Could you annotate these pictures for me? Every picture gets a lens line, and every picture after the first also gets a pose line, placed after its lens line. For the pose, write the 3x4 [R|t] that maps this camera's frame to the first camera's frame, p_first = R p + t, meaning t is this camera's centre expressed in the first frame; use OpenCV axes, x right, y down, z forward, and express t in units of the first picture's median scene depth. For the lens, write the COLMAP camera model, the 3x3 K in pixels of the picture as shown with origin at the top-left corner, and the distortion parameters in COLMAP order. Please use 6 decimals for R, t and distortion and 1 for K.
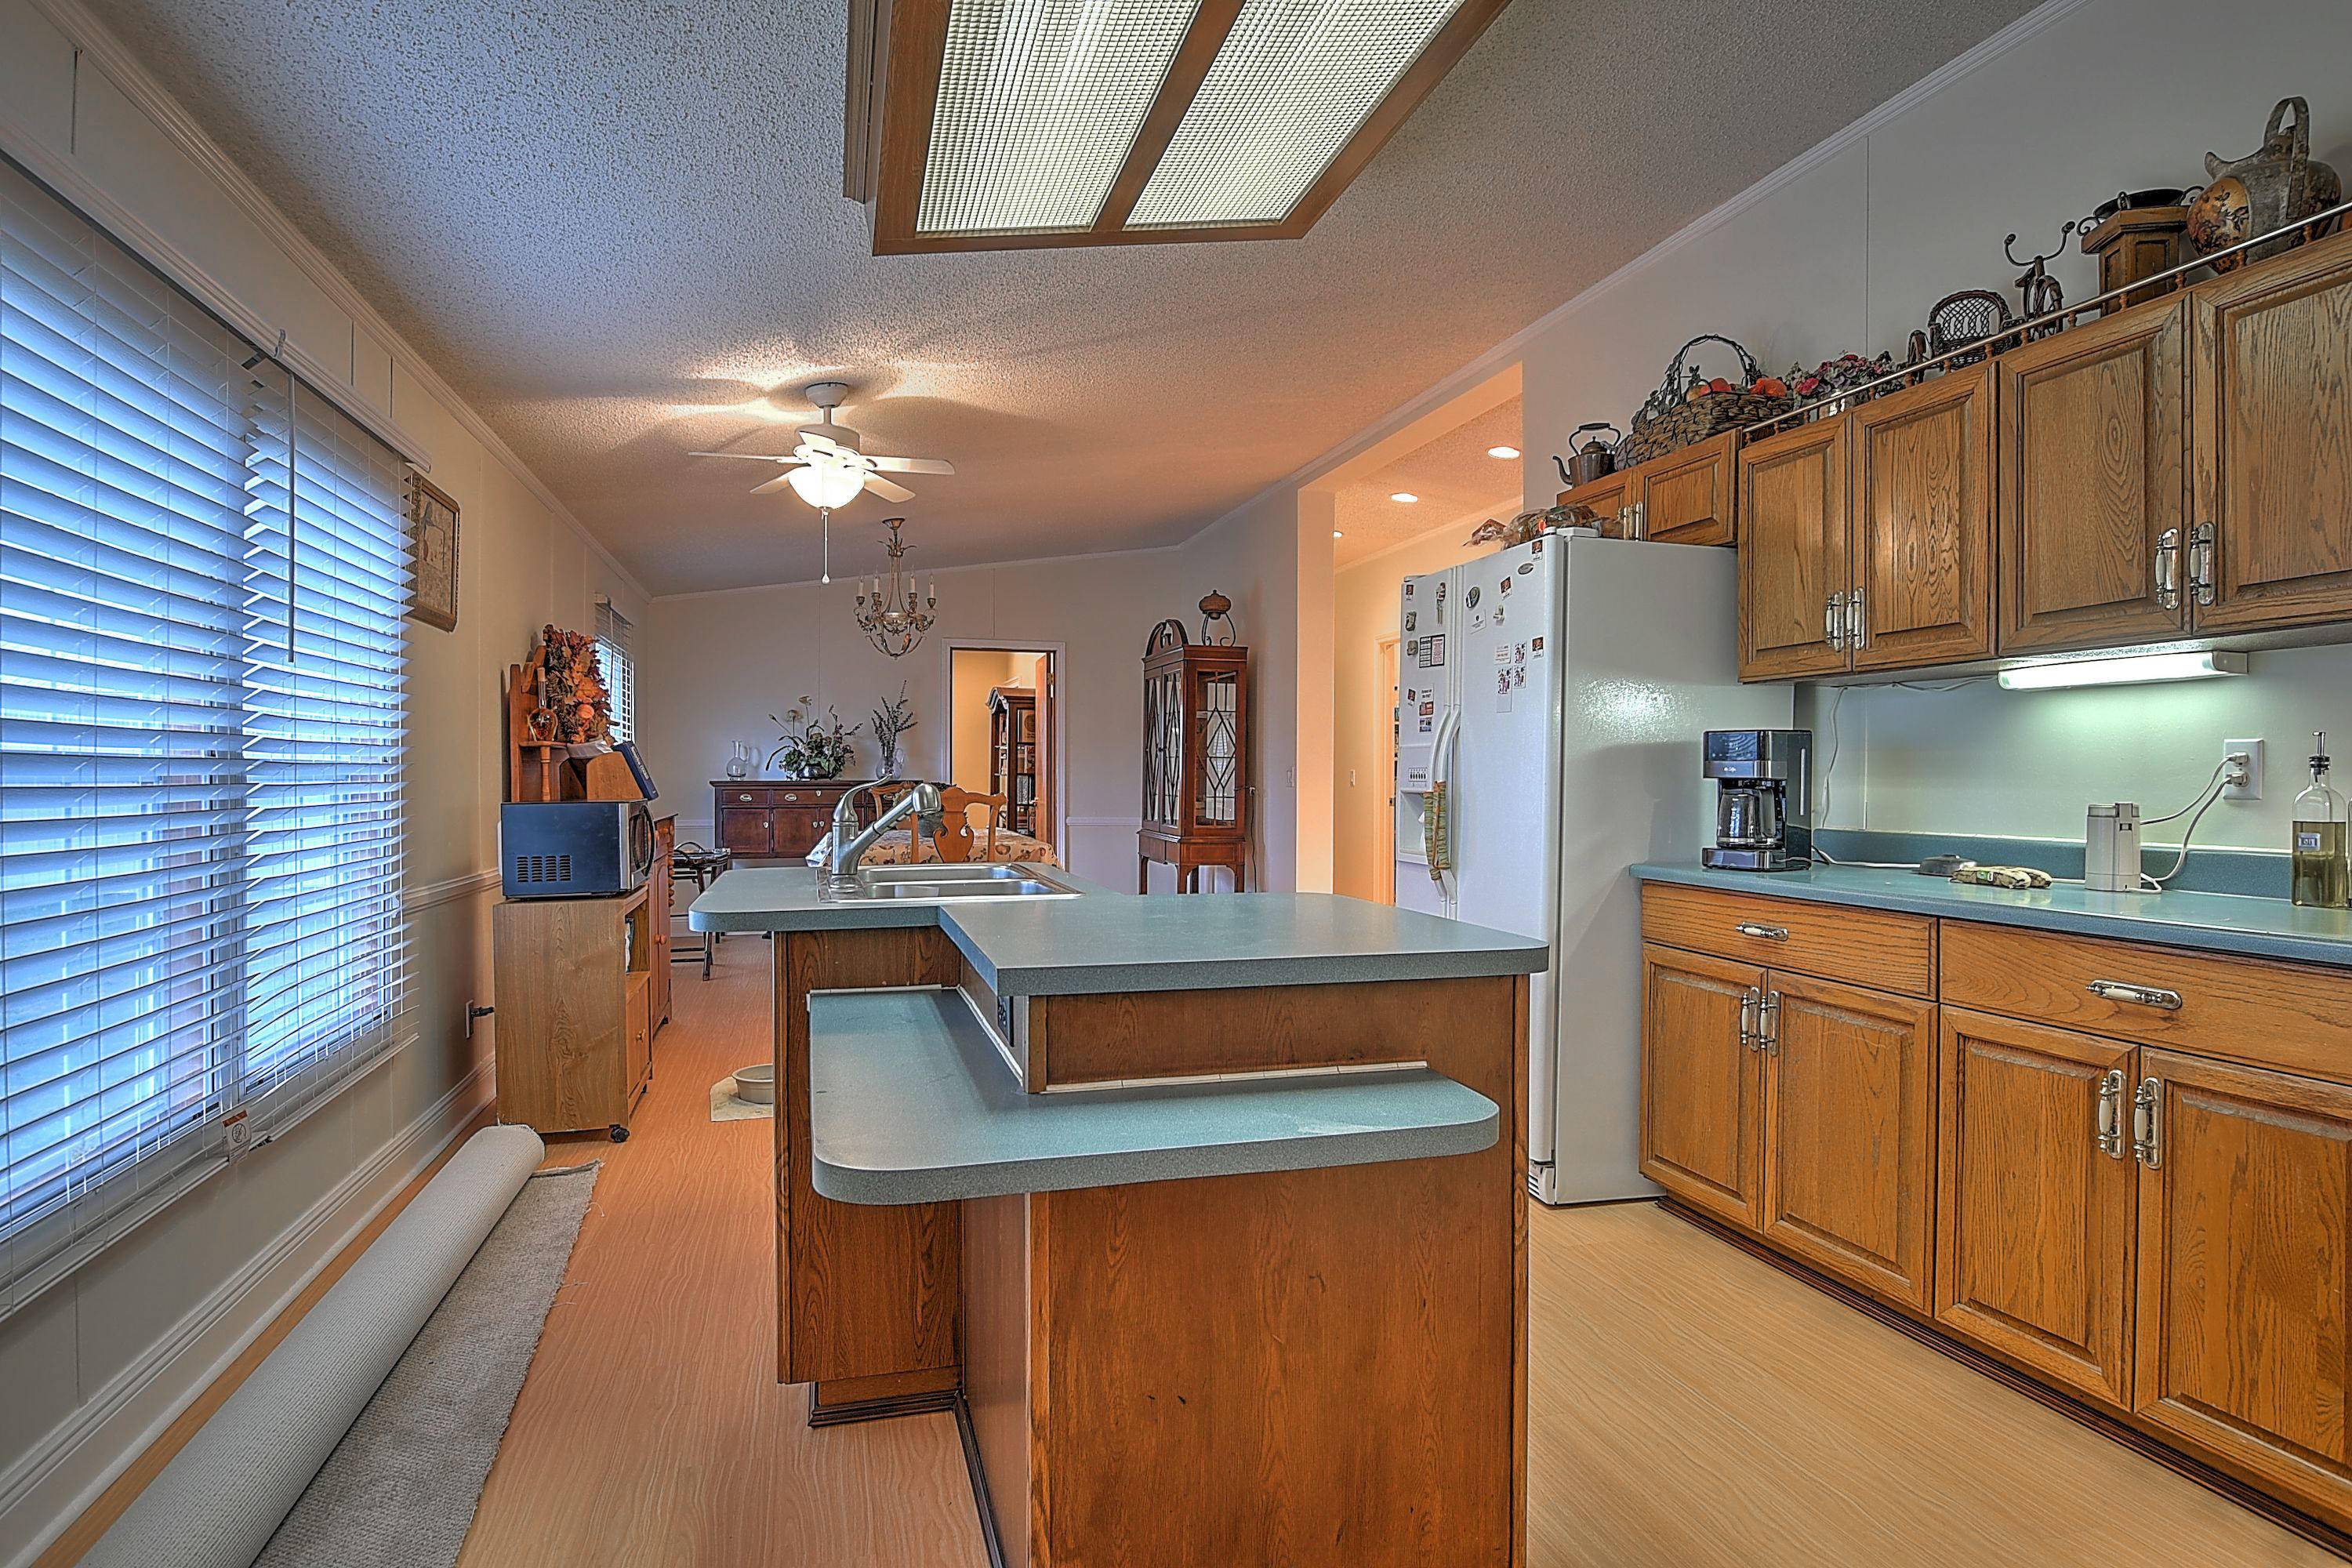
lens RADIAL K [[1241.1, 0, 1164.2], [0, 1241.1, 784.8], [0, 0, 1]] dist [-0.034117, 0.017730]
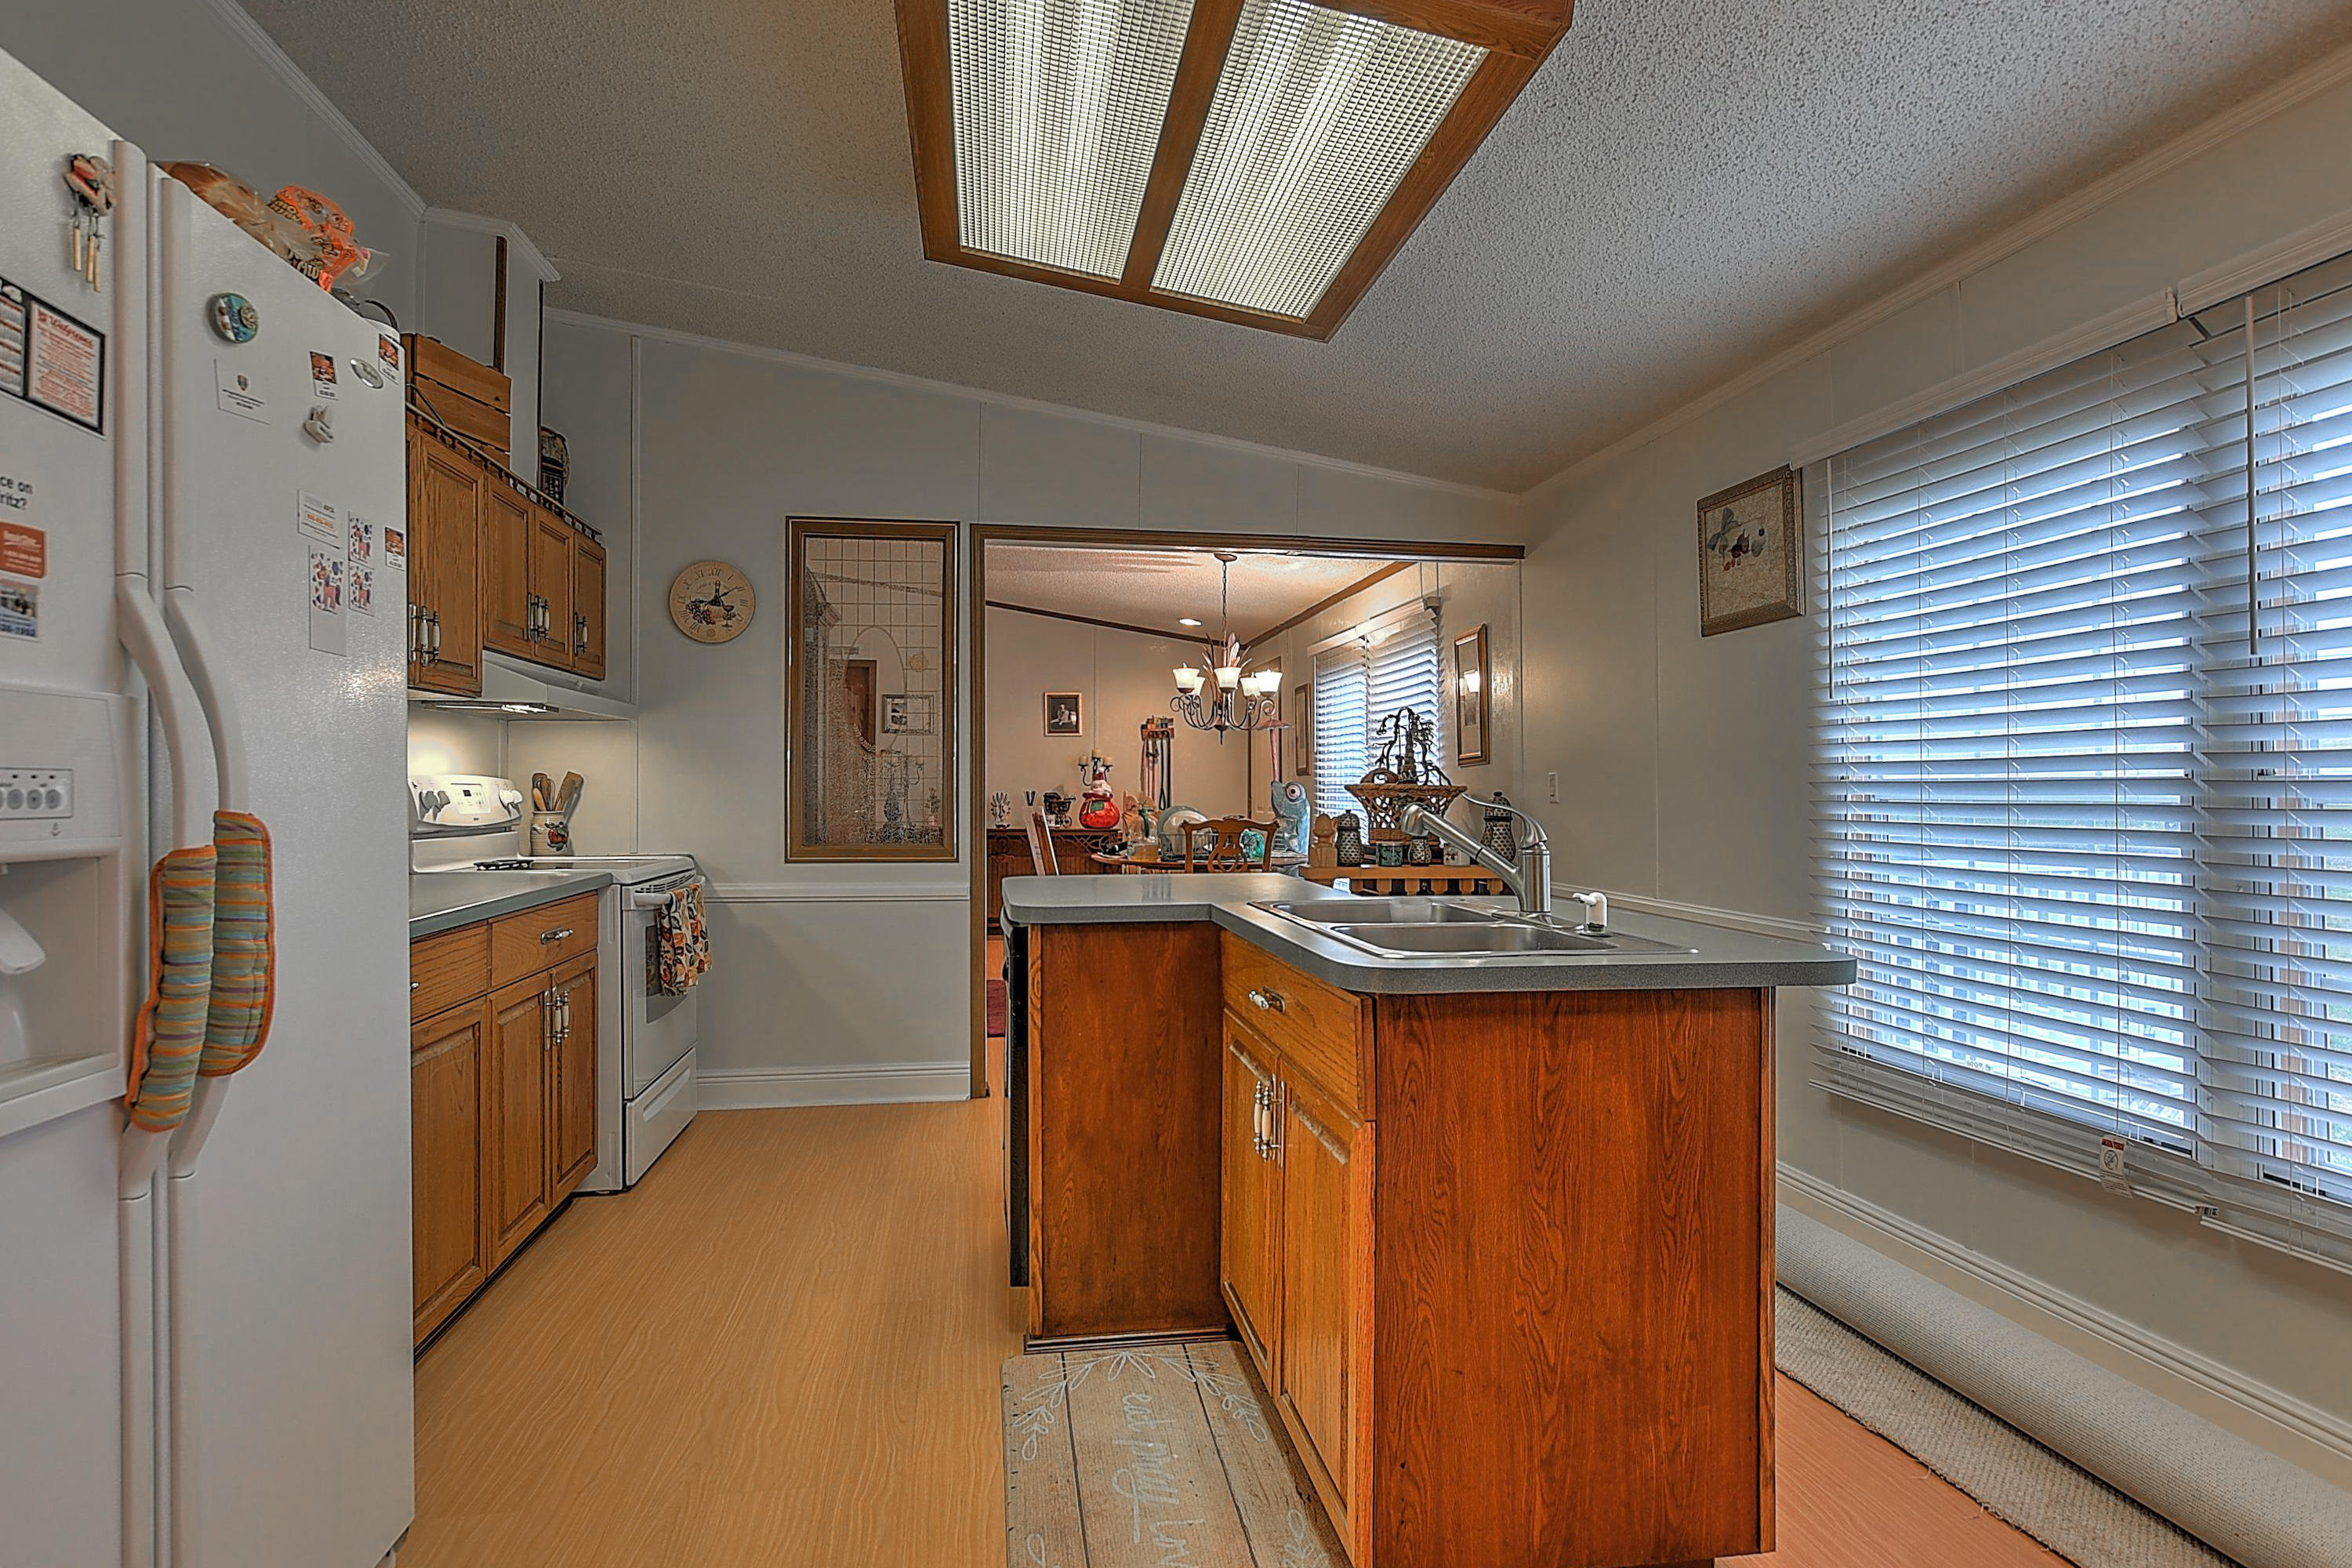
lens RADIAL K [[1224.1, 0, 1166.3], [0, 1224.1, 792.0], [0, 0, 1]] dist [-0.009234, 0.001613]
pose [[-0.992890, -0.004757, 0.118936, -0.087170], [-0.003394, 0.999926, 0.011660, -0.014367], [-0.118983, 0.011174, -0.992833, 1.505173]]
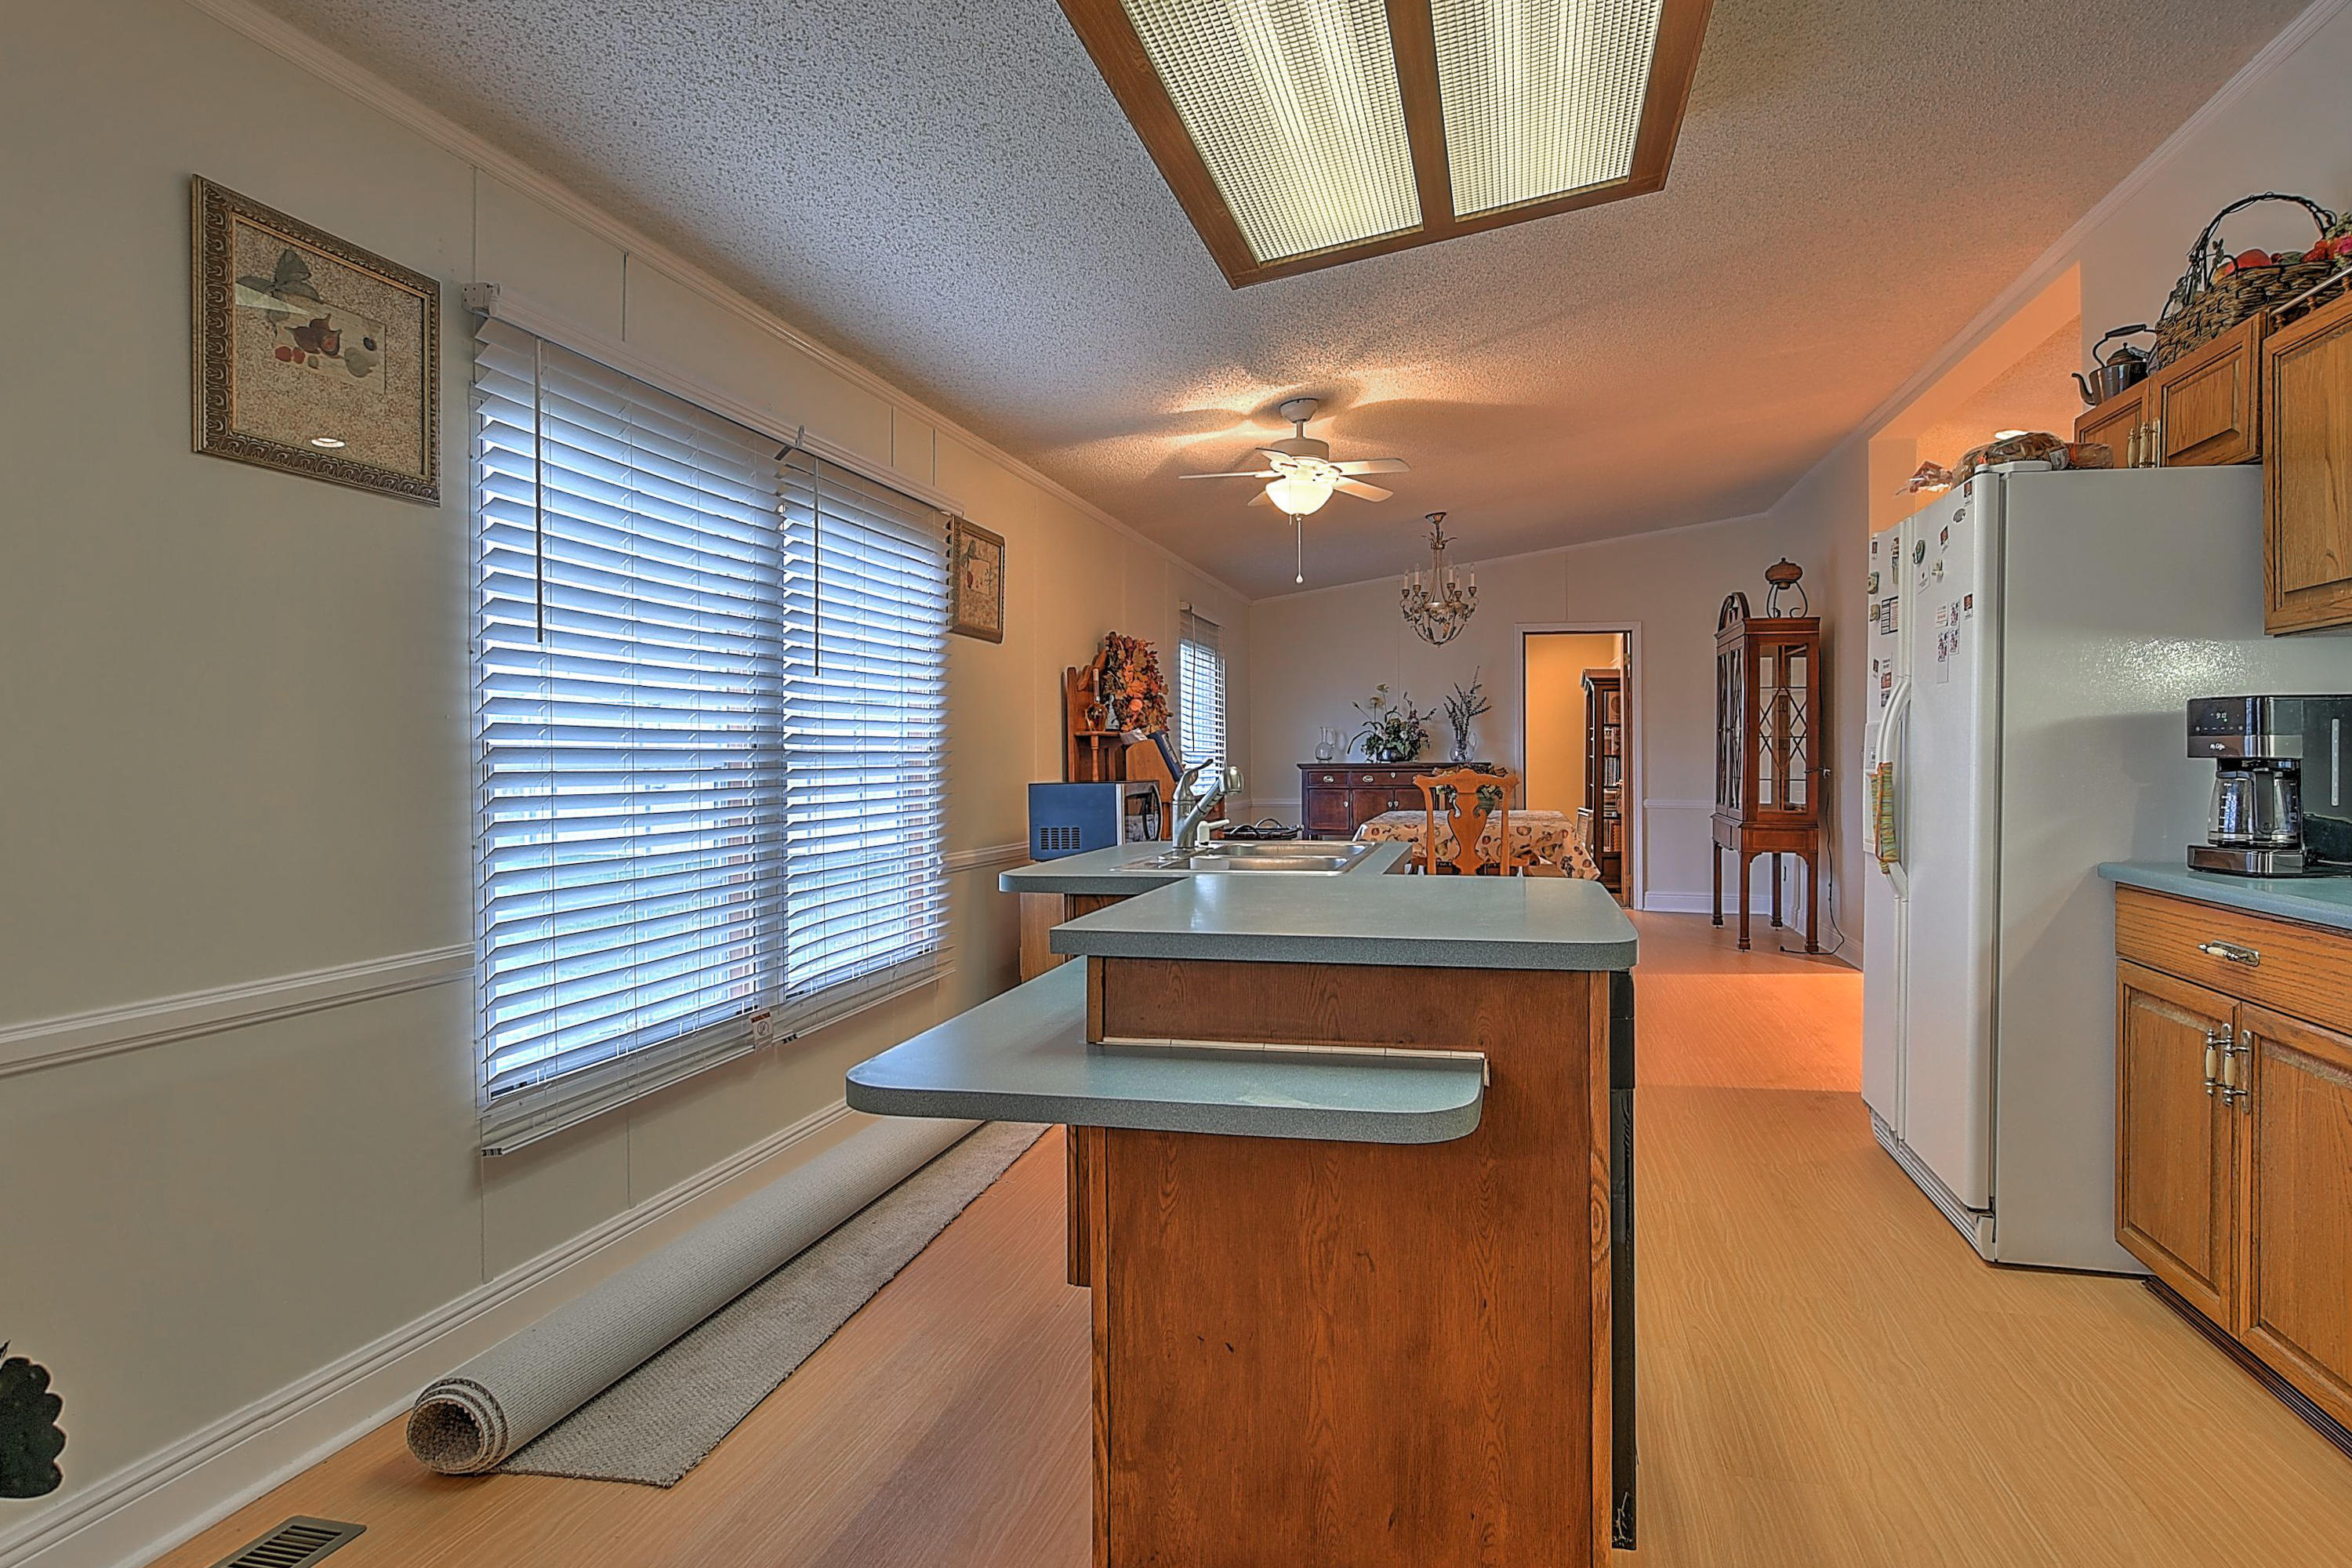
lens RADIAL K [[1218.8, 0, 1280.1], [0, 1218.8, 757.7], [0, 0, 1]] dist [-0.012447, 0.001797]
pose [[0.898185, -0.005280, -0.439586, 0.248330], [0.002186, 0.999969, -0.007545, -0.000789], [0.439612, 0.005816, 0.898169, 0.035497]]
